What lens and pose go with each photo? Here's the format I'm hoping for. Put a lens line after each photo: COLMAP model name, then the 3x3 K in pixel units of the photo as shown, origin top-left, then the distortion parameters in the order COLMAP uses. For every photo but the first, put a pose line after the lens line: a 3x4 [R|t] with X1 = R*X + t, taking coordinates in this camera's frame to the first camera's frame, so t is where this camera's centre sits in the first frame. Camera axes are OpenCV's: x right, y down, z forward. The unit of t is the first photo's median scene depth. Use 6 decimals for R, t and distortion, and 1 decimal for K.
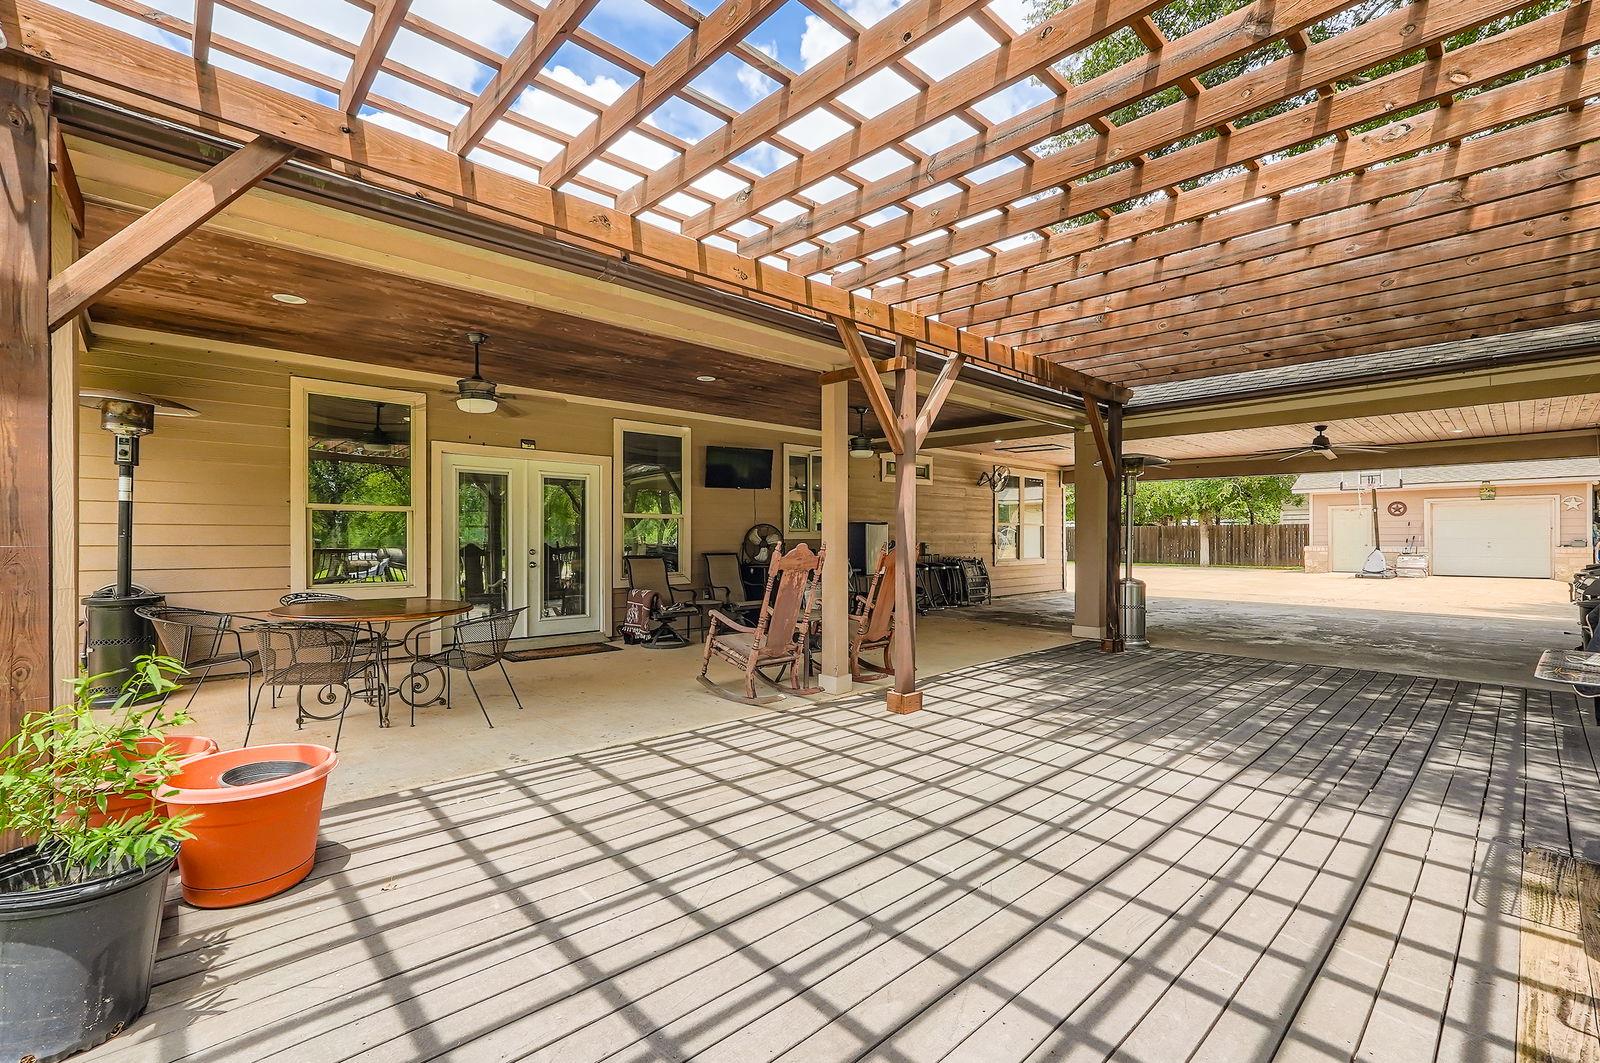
lens RADIAL K [[681.2, 0, 806.0], [0, 681.2, 540.5], [0, 0, 1]] dist [-0.011827, 0.001823]
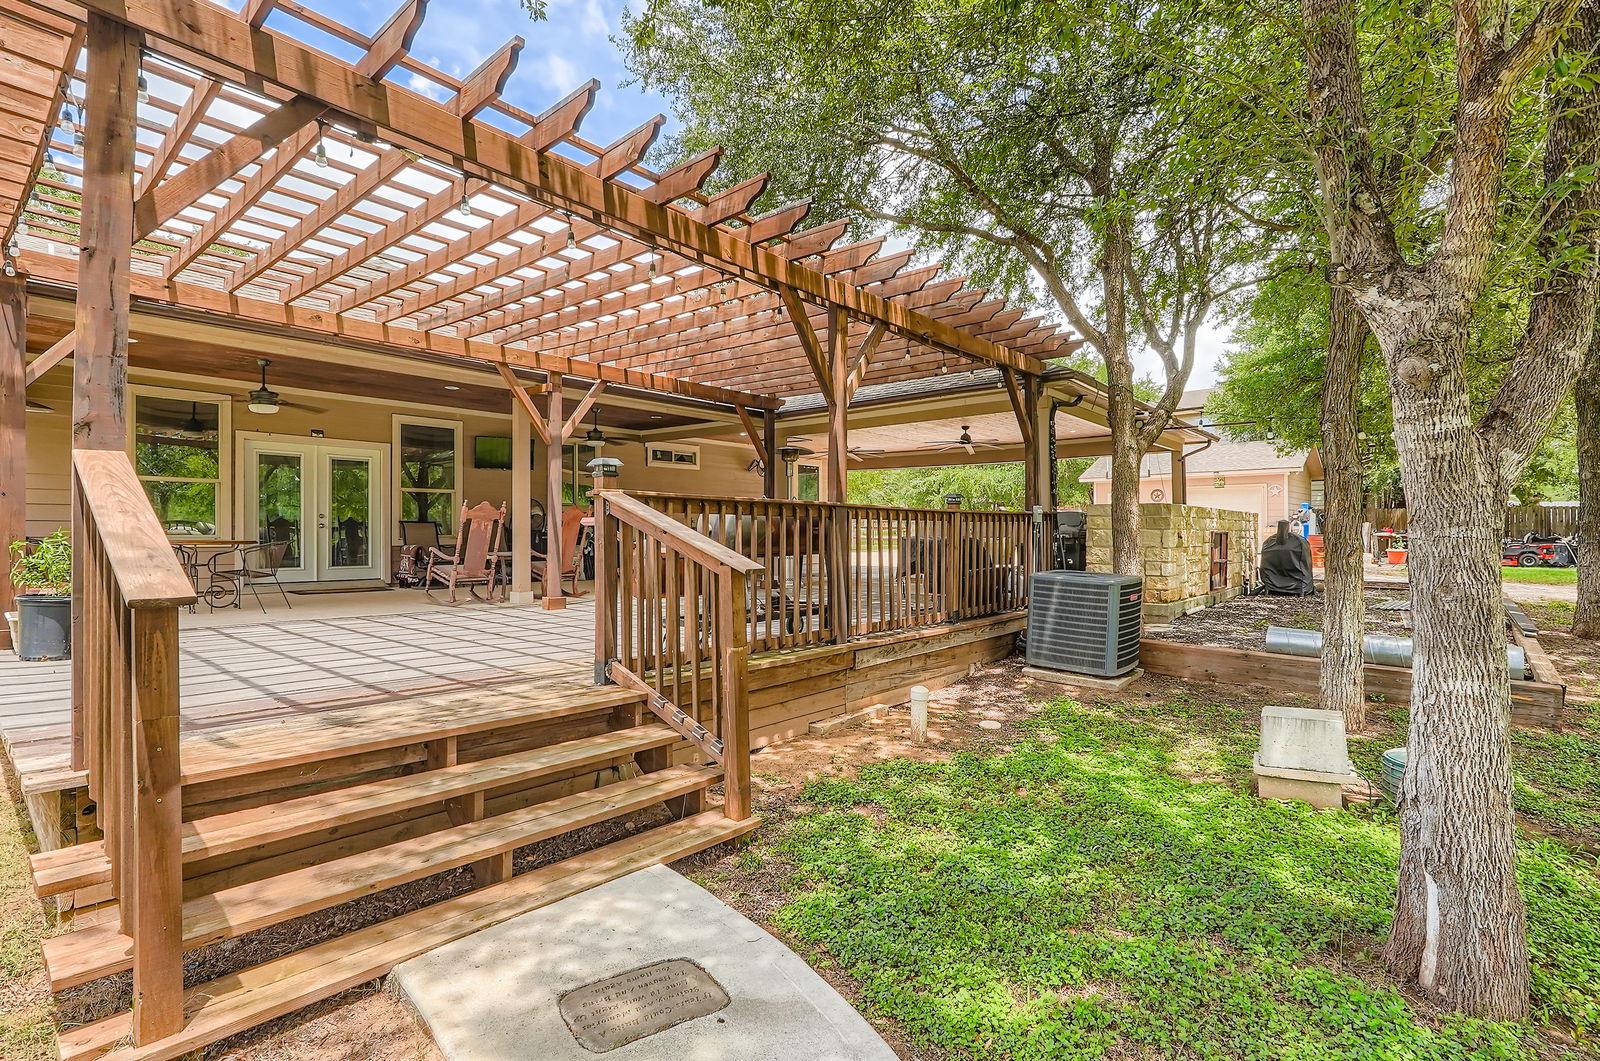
lens RADIAL K [[747.7, 0, 800.8], [0, 747.7, 530.4], [0, 0, 1]] dist [-0.005611, 0.001695]
pose [[0.993961, 0.000264, 0.109734, 0.353078], [0.000498, 0.999976, -0.006915, 0.055008], [-0.109733, 0.006928, 0.993937, -0.521359]]
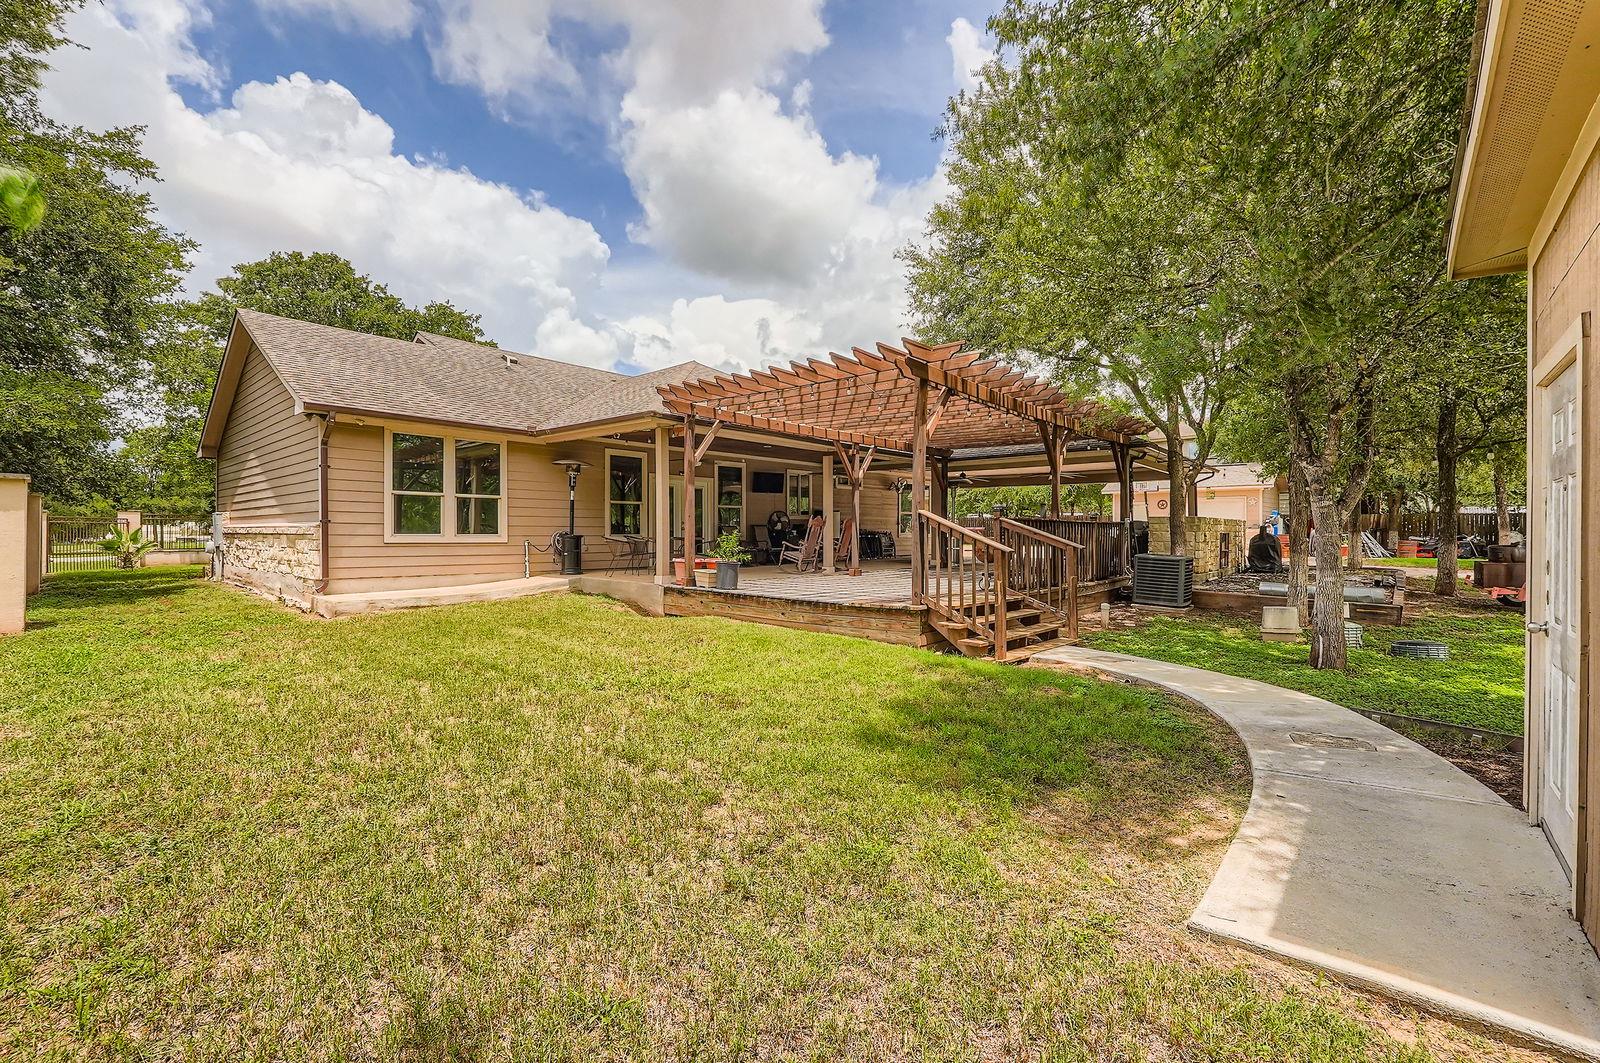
lens RADIAL K [[681.2, 0, 796.5], [0, 681.2, 533.6], [0, 0, 1]] dist [-0.011827, 0.001823]
pose [[0.995687, 0.000906, 0.092767, -0.241720], [-0.000826, 0.999999, -0.000904, 0.054027], [-0.092768, 0.000824, 0.995687, -1.195847]]
